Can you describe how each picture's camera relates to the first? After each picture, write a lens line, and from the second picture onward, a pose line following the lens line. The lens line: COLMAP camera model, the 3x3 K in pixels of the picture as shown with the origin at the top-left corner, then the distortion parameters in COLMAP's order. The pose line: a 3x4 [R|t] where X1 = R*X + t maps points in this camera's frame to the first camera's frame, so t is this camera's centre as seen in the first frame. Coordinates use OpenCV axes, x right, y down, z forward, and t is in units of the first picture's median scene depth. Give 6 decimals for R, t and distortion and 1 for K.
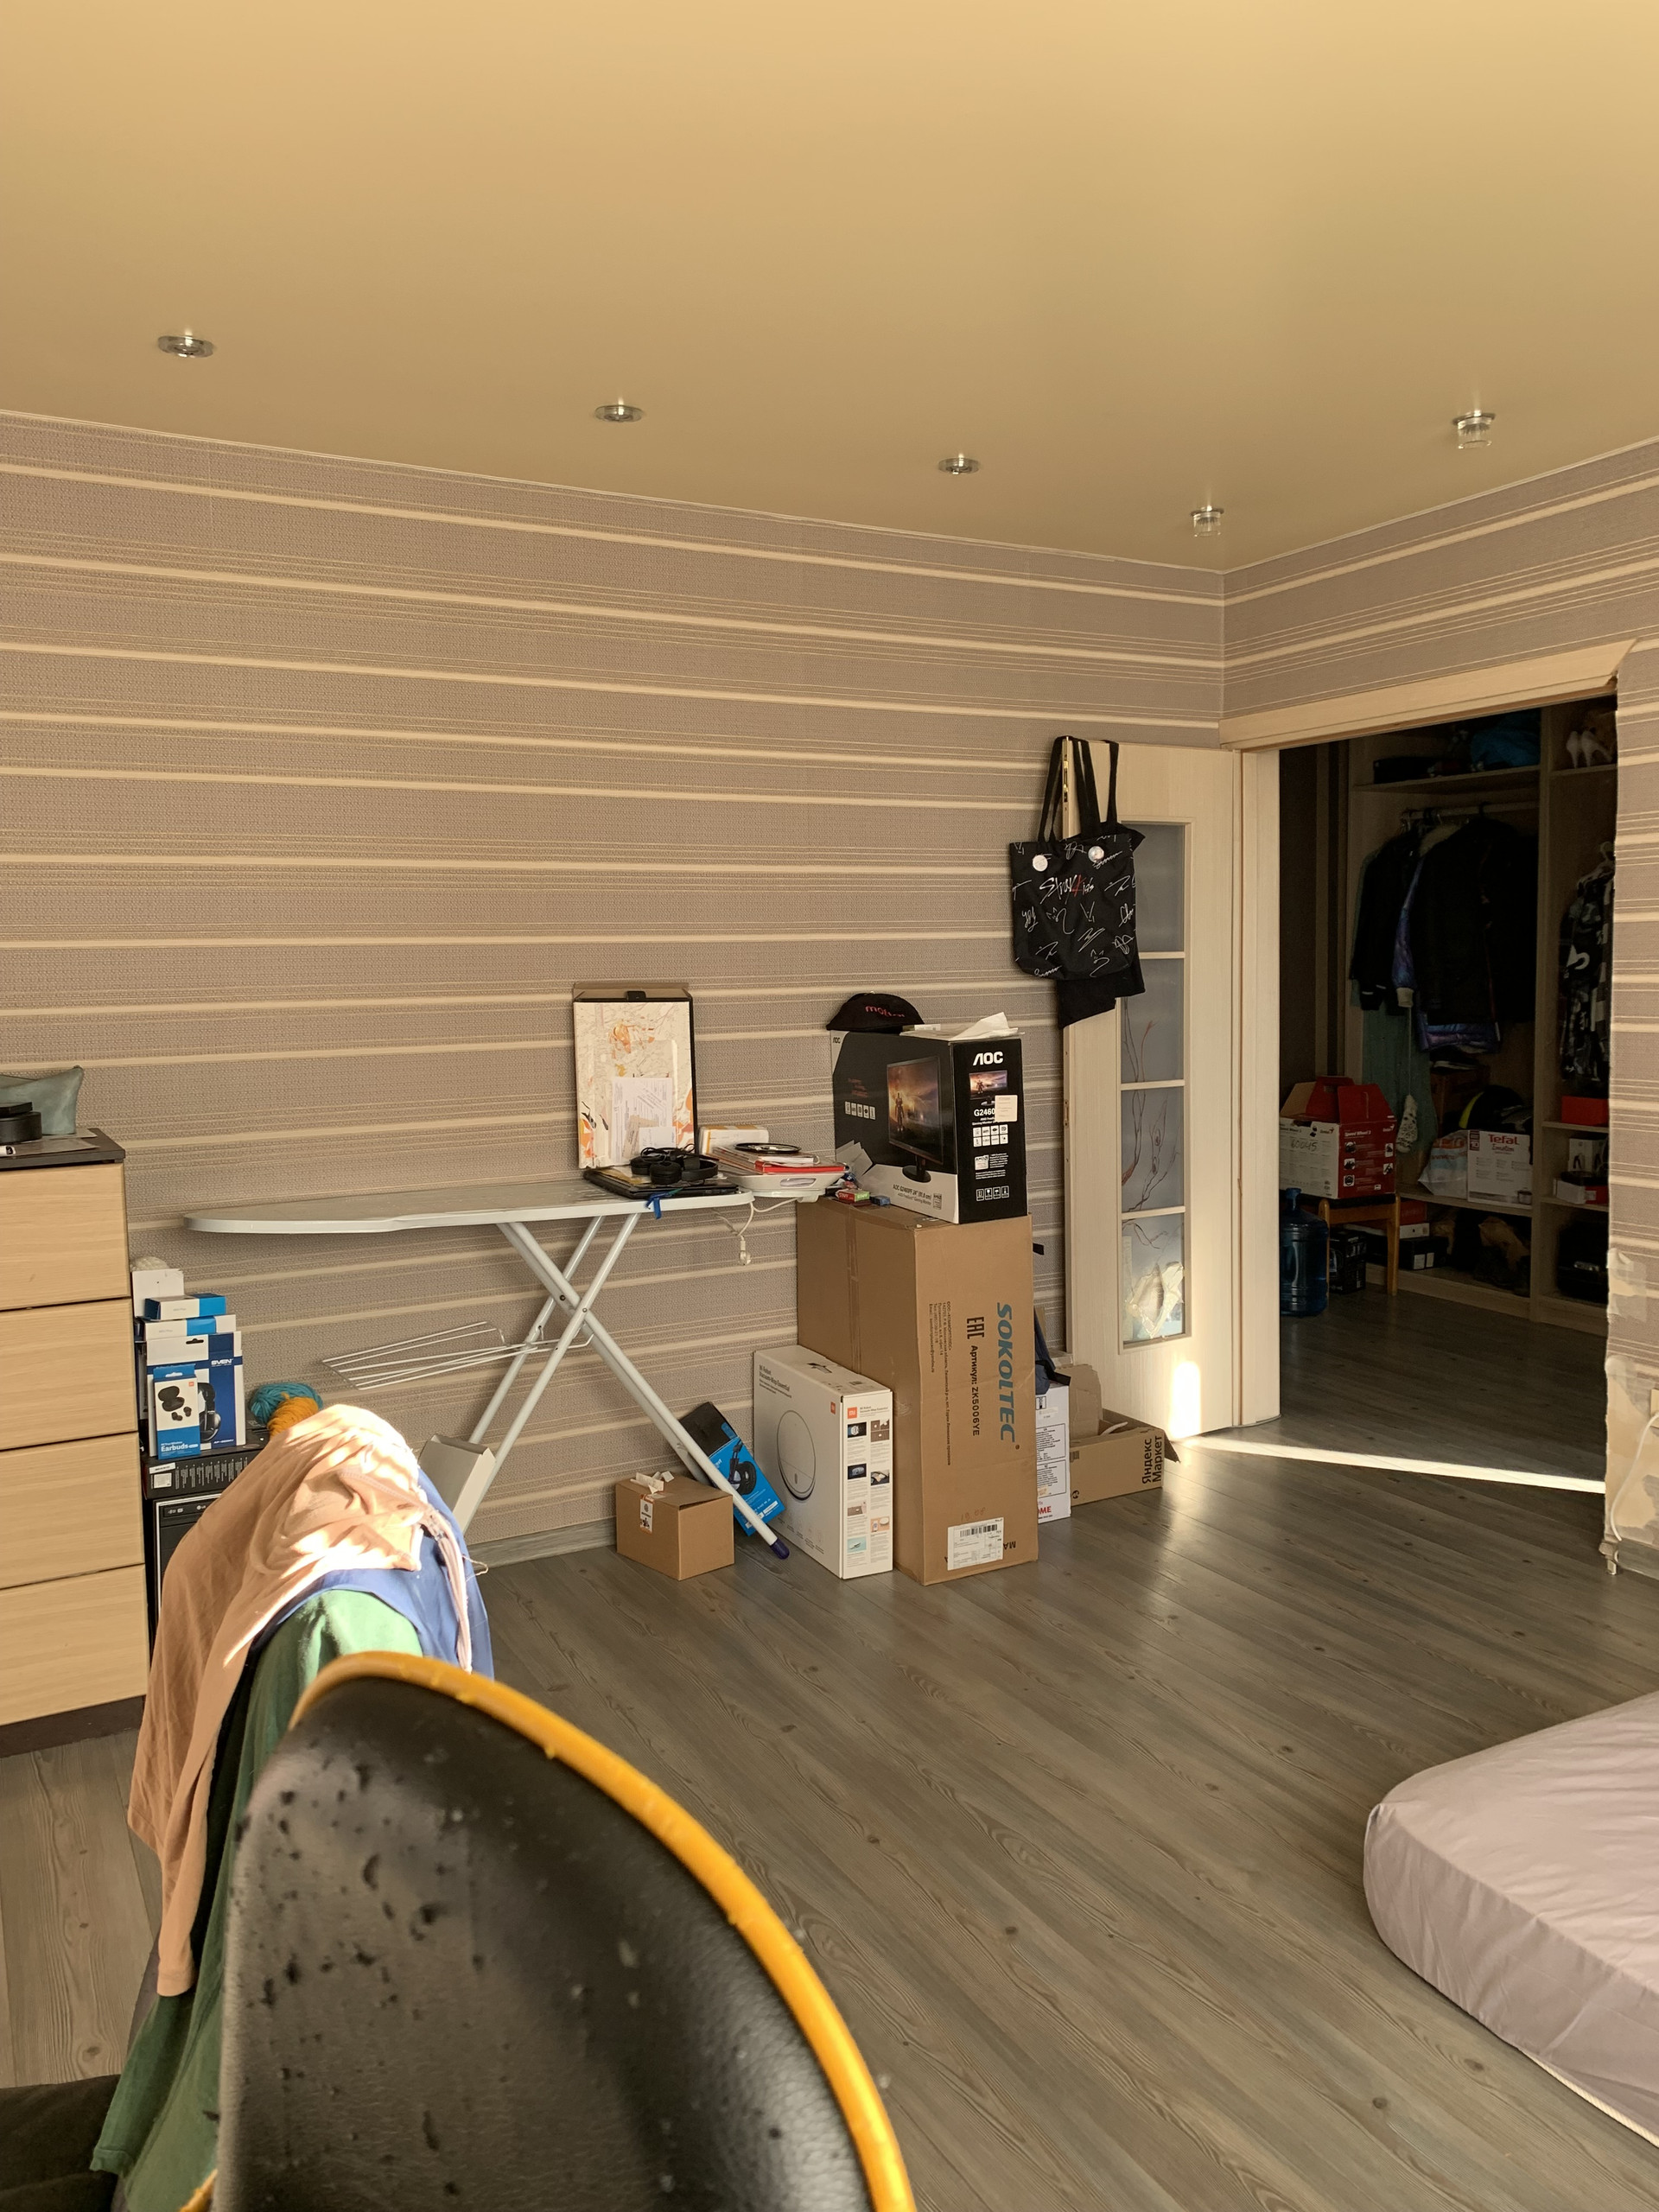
lens RADIAL K [[1693.4, 0, 834.9], [0, 1693.4, 1093.4], [0, 0, 1]] dist [0.003789, -0.001876]
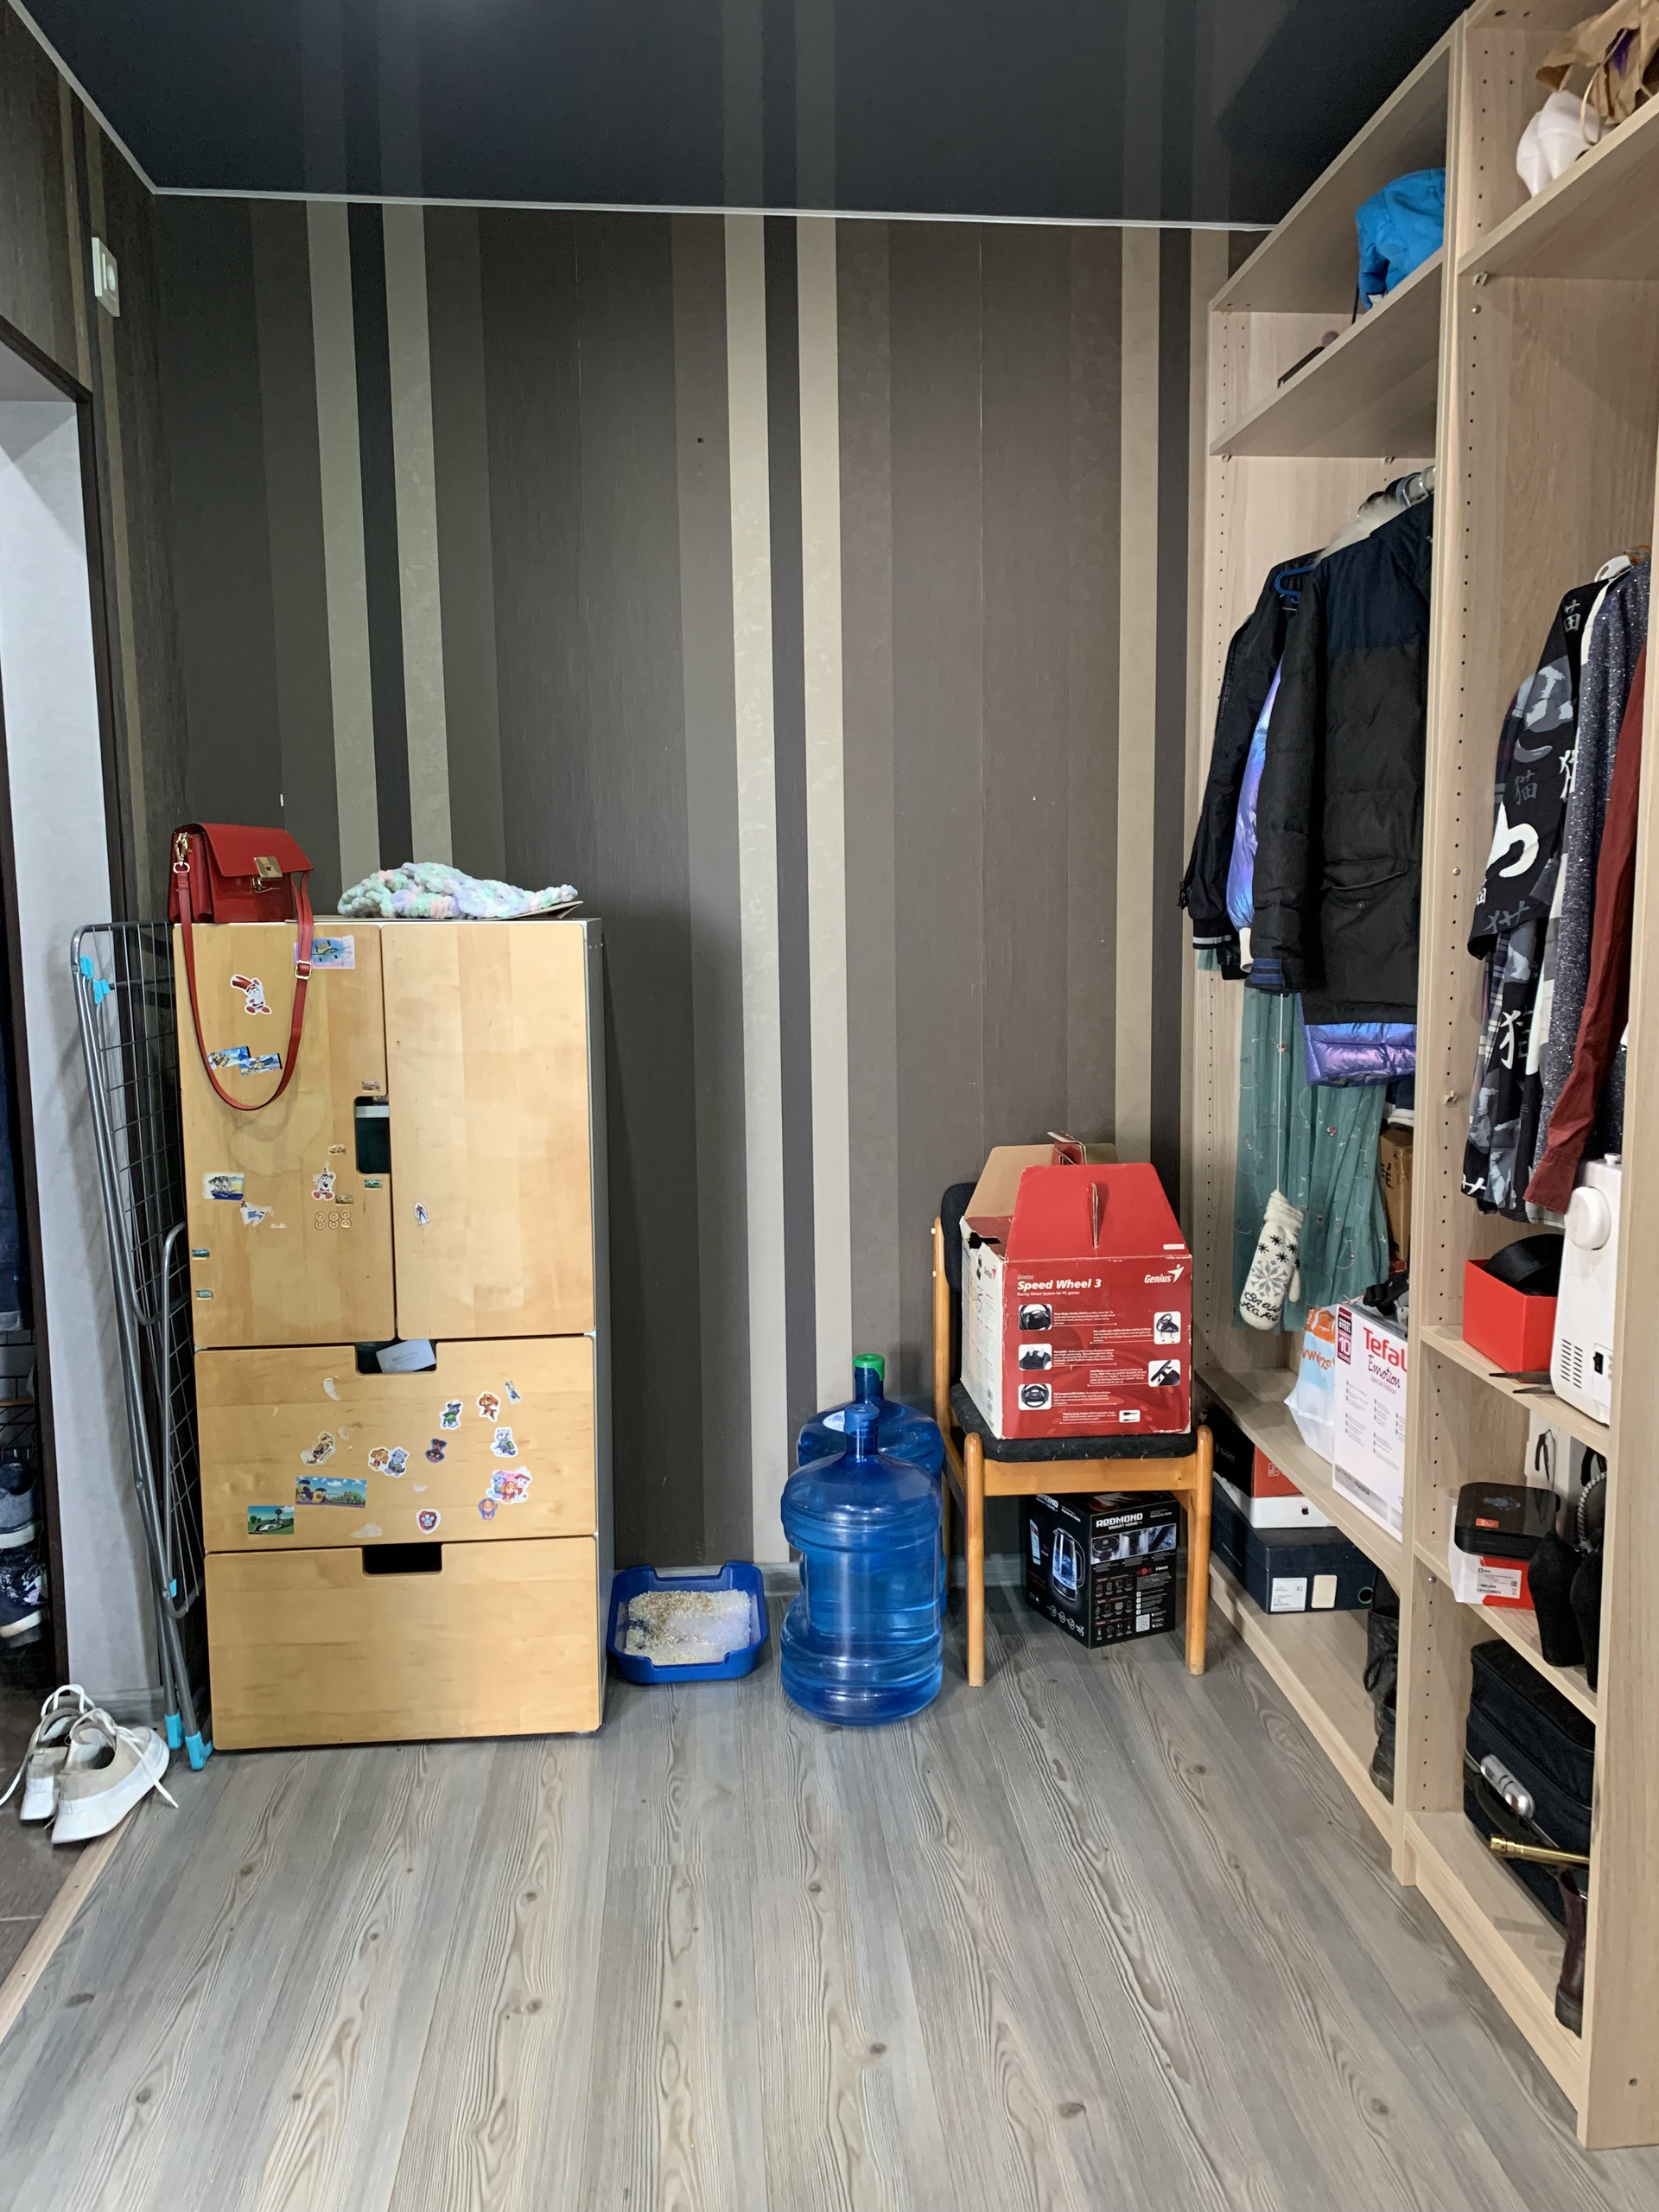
lens RADIAL K [[1693.4, 0, 834.9], [0, 1693.4, 1093.4], [0, 0, 1]] dist [0.003789, -0.001876]
pose [[0.921942, 0.054048, -0.383539, 0.412673], [-0.039266, 0.998157, 0.046274, -0.038997], [0.385333, -0.027602, 0.922365, 0.605239]]
